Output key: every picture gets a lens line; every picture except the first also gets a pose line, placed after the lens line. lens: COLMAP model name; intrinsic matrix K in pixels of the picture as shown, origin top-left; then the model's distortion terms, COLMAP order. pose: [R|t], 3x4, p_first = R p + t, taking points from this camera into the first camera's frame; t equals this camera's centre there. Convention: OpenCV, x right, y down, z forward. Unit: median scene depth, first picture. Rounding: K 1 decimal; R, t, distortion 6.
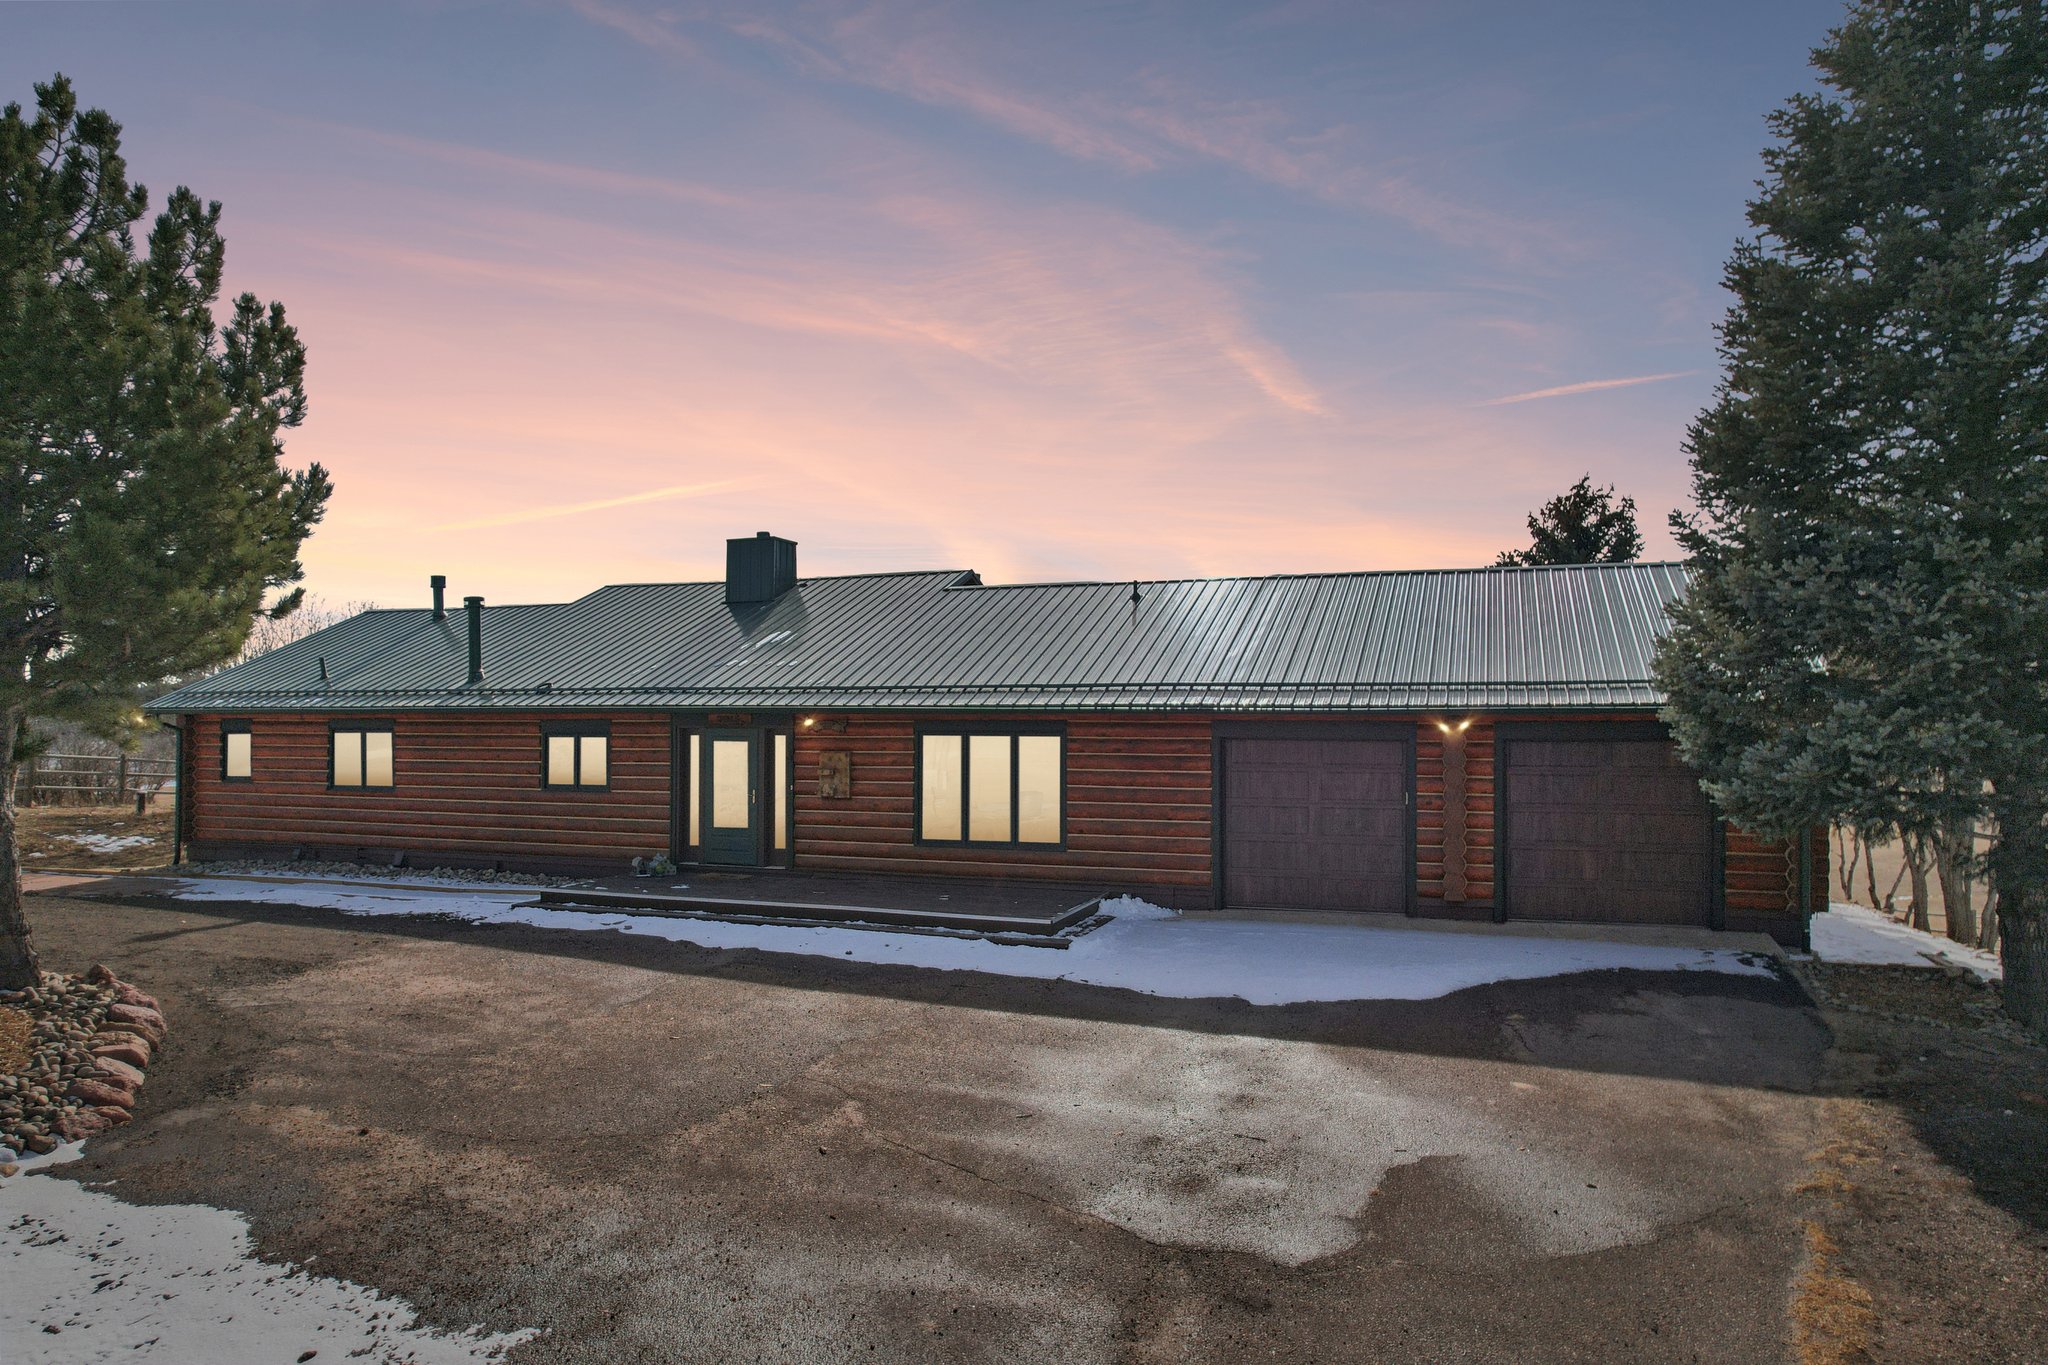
lens RADIAL K [[1322.0, 0, 908.1], [0, 1322.0, 661.0], [0, 0, 1]] dist [-0.016417, 0.009317]
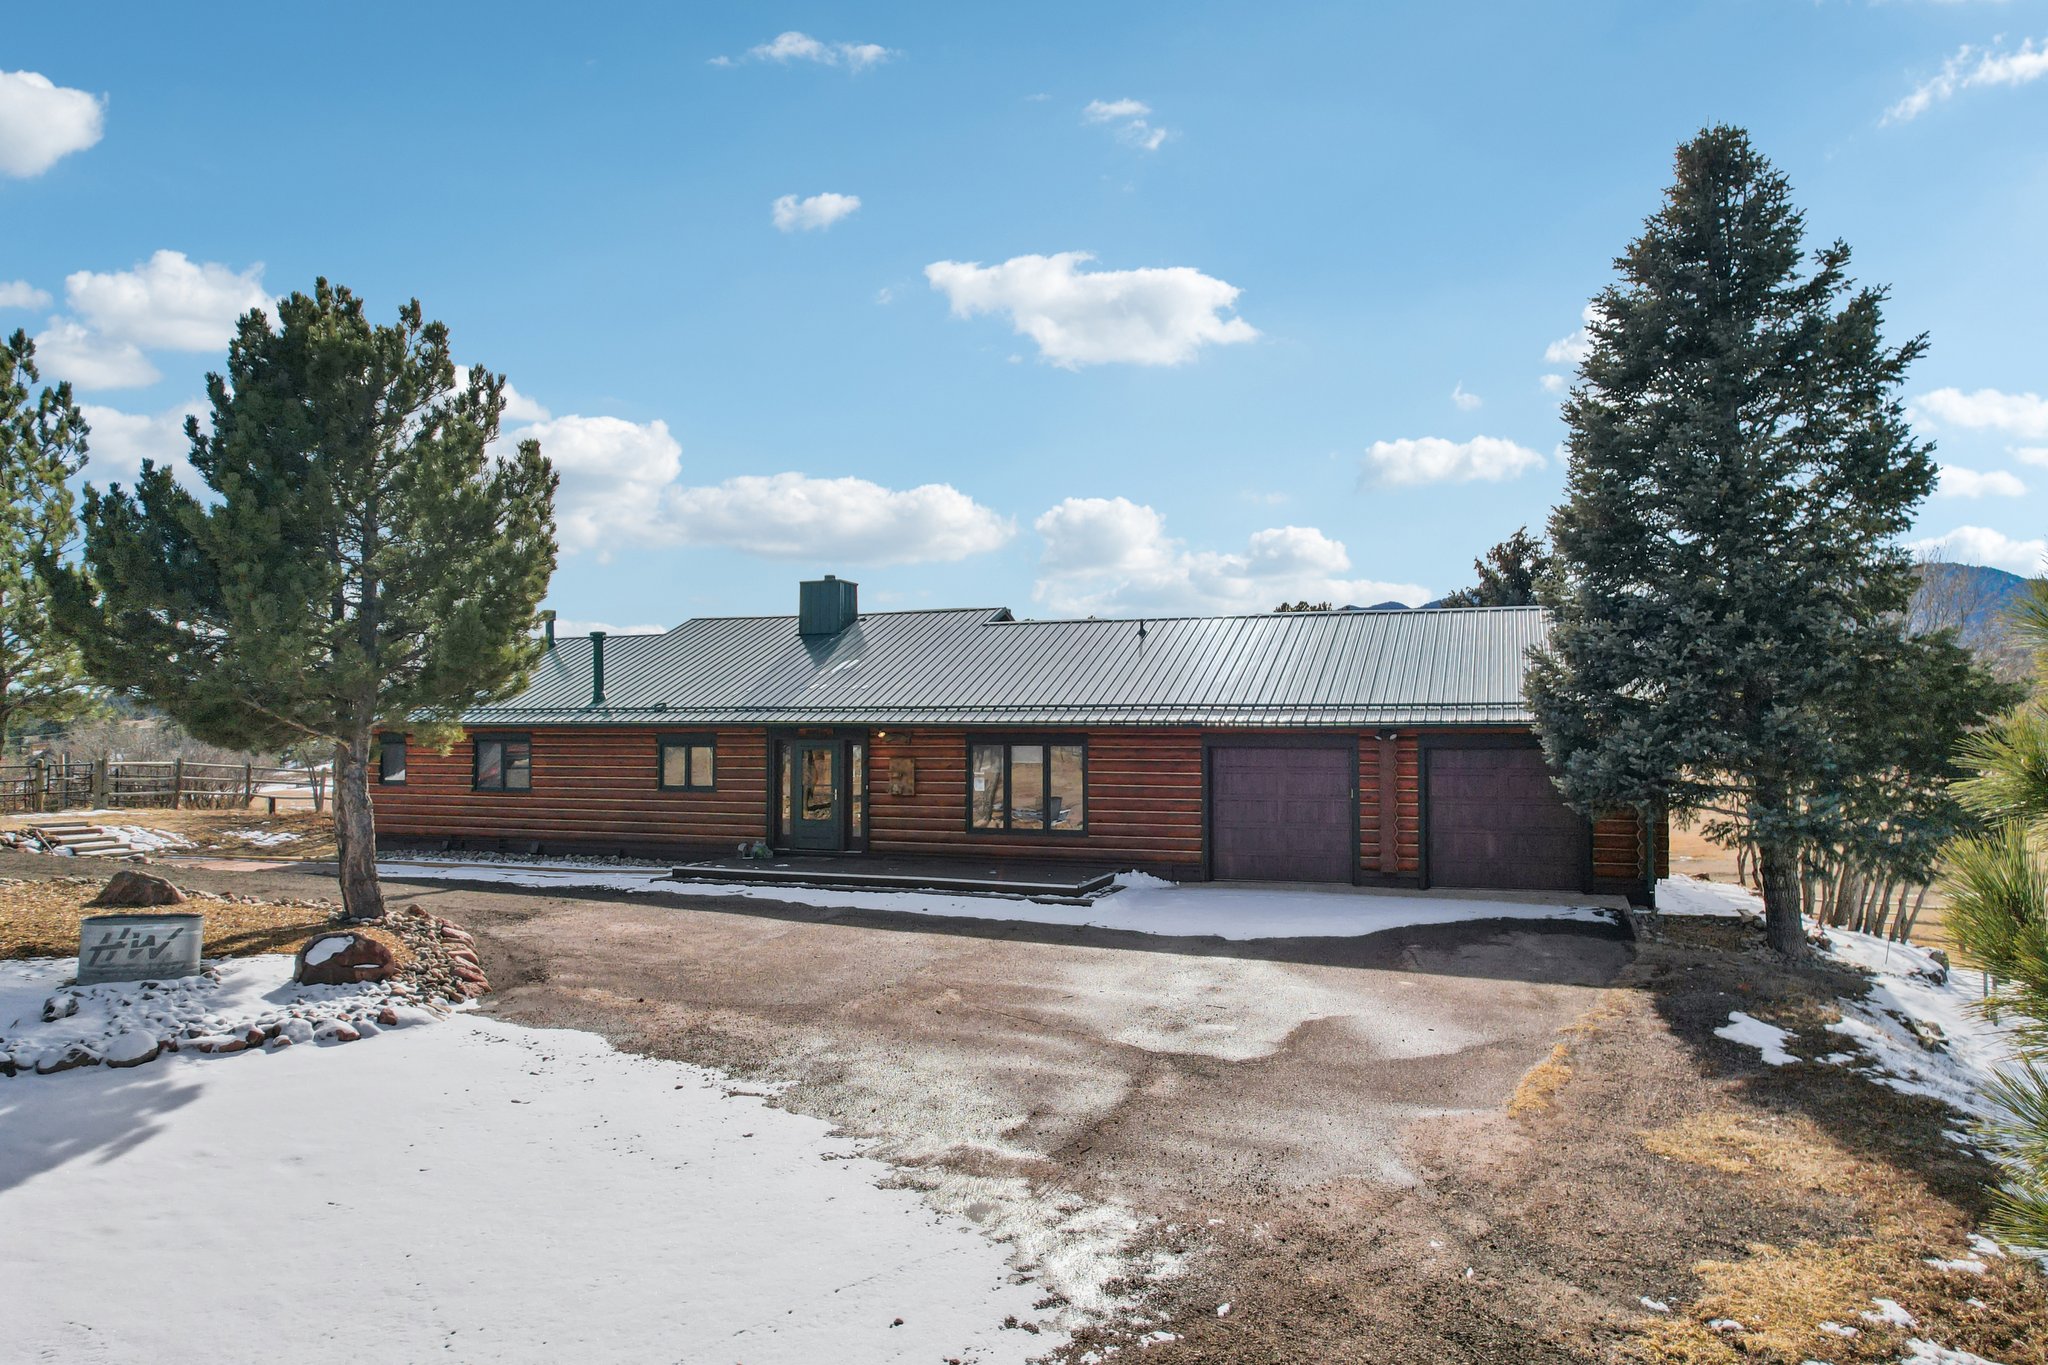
lens RADIAL K [[1322.0, 0, 909.2], [0, 1322.0, 622.5], [0, 0, 1]] dist [-0.016417, 0.009317]
pose [[0.999977, -0.000698, -0.006774, -0.051488], [0.000435, 0.999250, -0.038729, -0.014726], [0.006796, 0.038725, 0.999227, -0.329197]]
